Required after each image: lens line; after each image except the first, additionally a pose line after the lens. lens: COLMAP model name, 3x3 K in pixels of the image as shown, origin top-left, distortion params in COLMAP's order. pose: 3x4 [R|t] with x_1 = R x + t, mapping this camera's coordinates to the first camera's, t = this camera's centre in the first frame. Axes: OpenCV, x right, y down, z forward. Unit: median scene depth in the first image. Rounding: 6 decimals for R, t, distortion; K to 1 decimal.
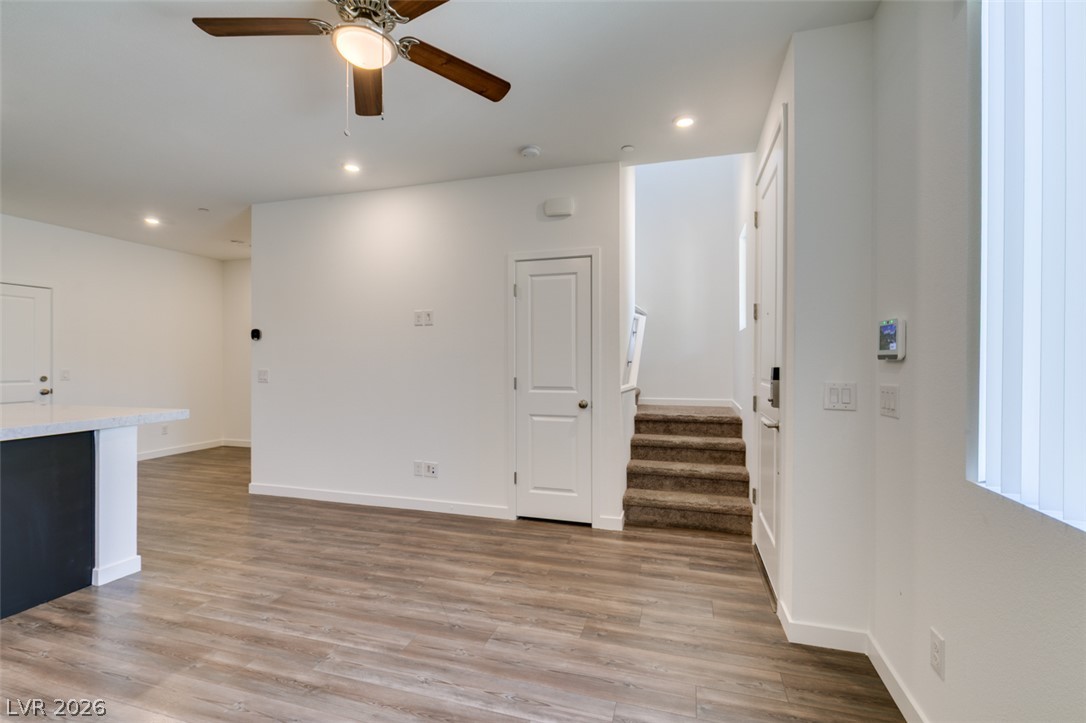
lens RADIAL K [[487.2, 0, 541.4], [0, 487.2, 358.1], [0, 0, 1]] dist [-0.001452, -0.000386]
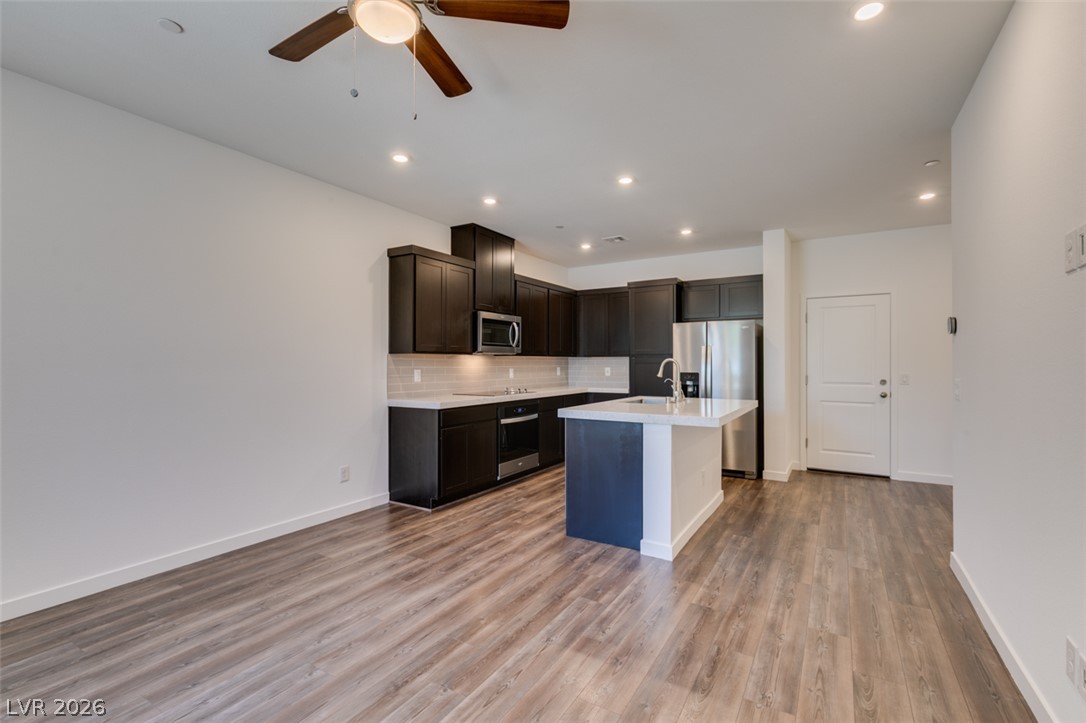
lens RADIAL K [[485.9, 0, 540.7], [0, 485.9, 363.0], [0, 0, 1]] dist [-0.000197, -0.000401]
pose [[-0.250774, 0.001155, -0.968045, 0.278921], [0.002792, 0.999996, 0.000470, -0.001341], [0.968042, -0.002585, -0.250776, 0.971186]]
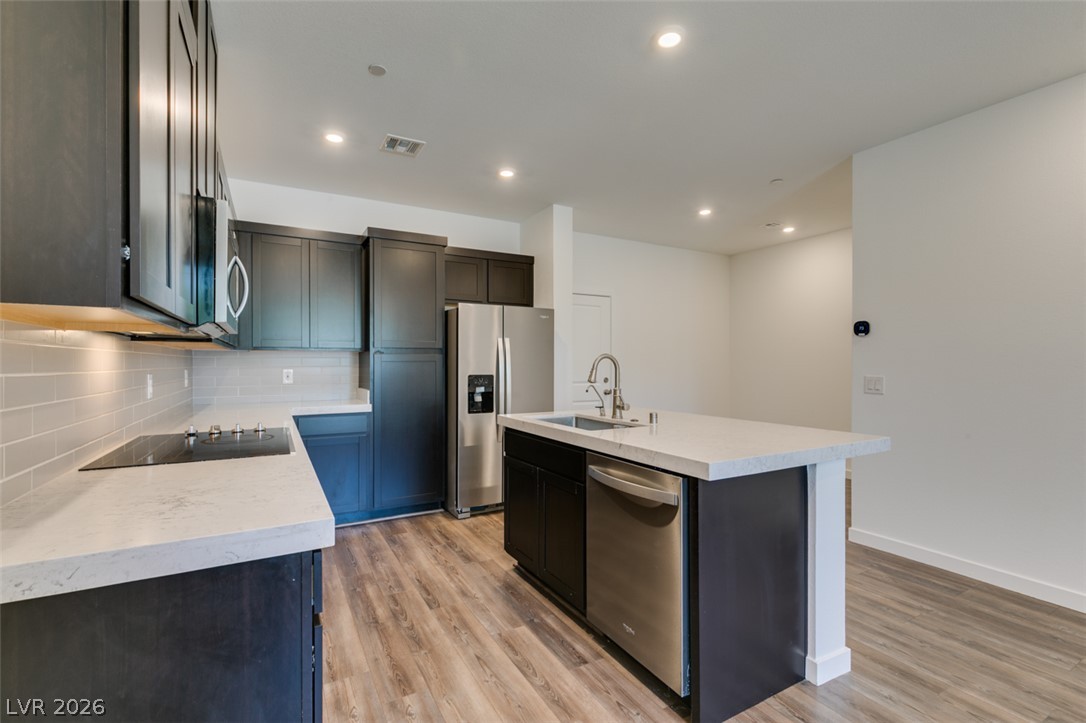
lens RADIAL K [[487.3, 0, 540.5], [0, 487.3, 363.5], [0, 0, 1]] dist [0.003549, -0.000150]
pose [[0.718458, 0.002025, -0.695567, -0.648664], [0.001314, 0.999990, 0.004269, 0.001316], [0.695569, -0.003981, 0.718448, 0.201473]]
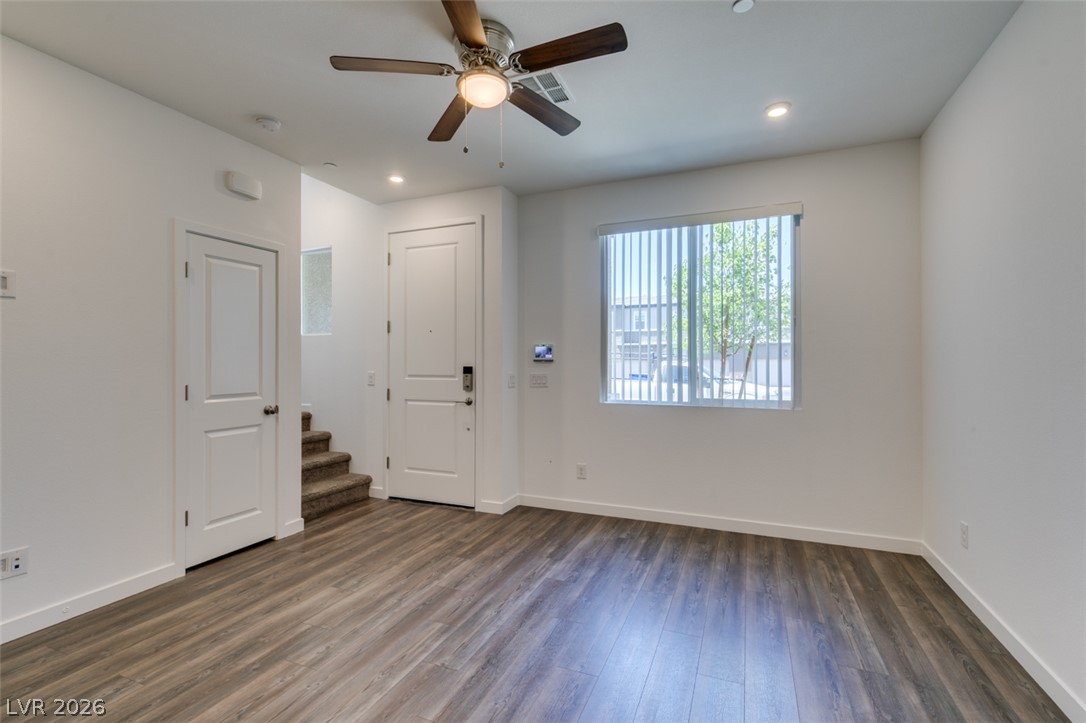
lens RADIAL K [[489.7, 0, 543.0], [0, 489.7, 361.5], [0, 0, 1]] dist [-0.001354, -0.000661]
pose [[0.099949, 0.001790, 0.994991, -0.970266], [-0.002030, 0.999997, -0.001596, 0.003500], [-0.994991, -0.001861, 0.099952, 0.483728]]
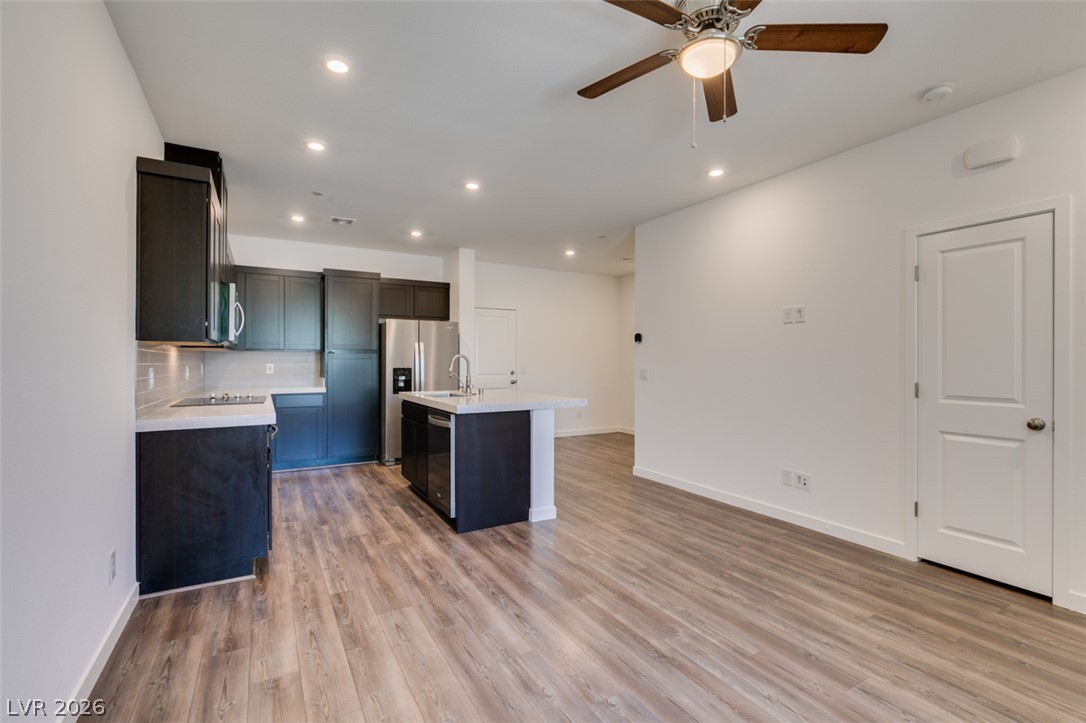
lens RADIAL K [[487.3, 0, 541.4], [0, 487.3, 360.1], [0, 0, 1]] dist [-0.002155, -0.000350]
pose [[0.728961, 0.002377, -0.684551, 0.056191], [-0.000299, 0.999995, 0.003154, 0.000304], [0.684555, -0.002094, 0.728958, 0.002445]]
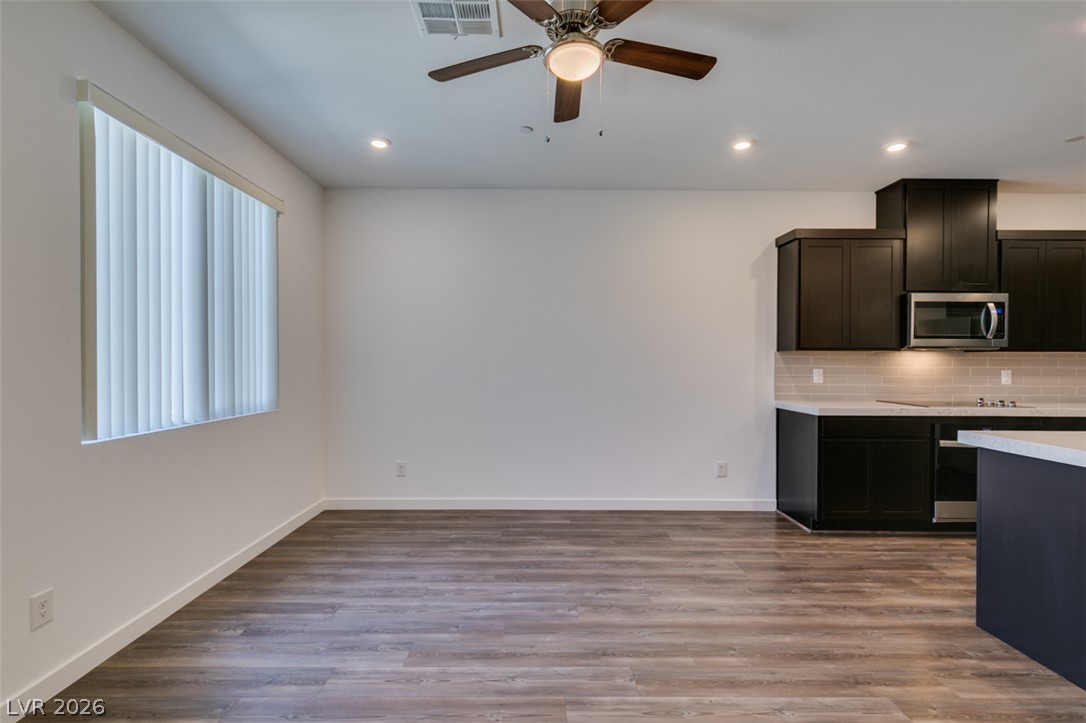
lens RADIAL K [[485.9, 0, 540.7], [0, 485.9, 363.0], [0, 0, 1]] dist [-0.000197, -0.000401]
pose [[-0.955395, -0.002336, -0.295322, 0.004681], [-0.003203, 0.999992, 0.002453, 0.001971], [0.295313, 0.003290, -0.955395, 1.272489]]
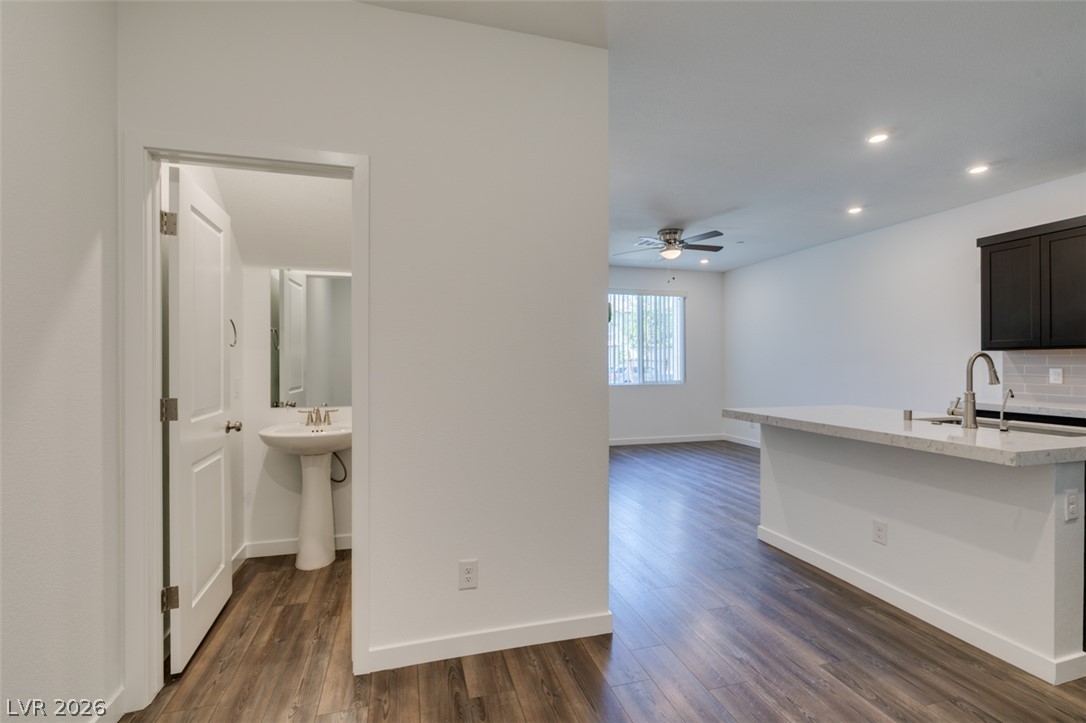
lens RADIAL K [[487.3, 0, 540.5], [0, 487.3, 363.5], [0, 0, 1]] dist [0.003549, -0.000150]
pose [[-0.542735, -0.001046, 0.839903, -1.517945], [-0.001392, 0.999999, 0.000346, 0.007513], [-0.839903, -0.000981, -0.542736, 2.063713]]
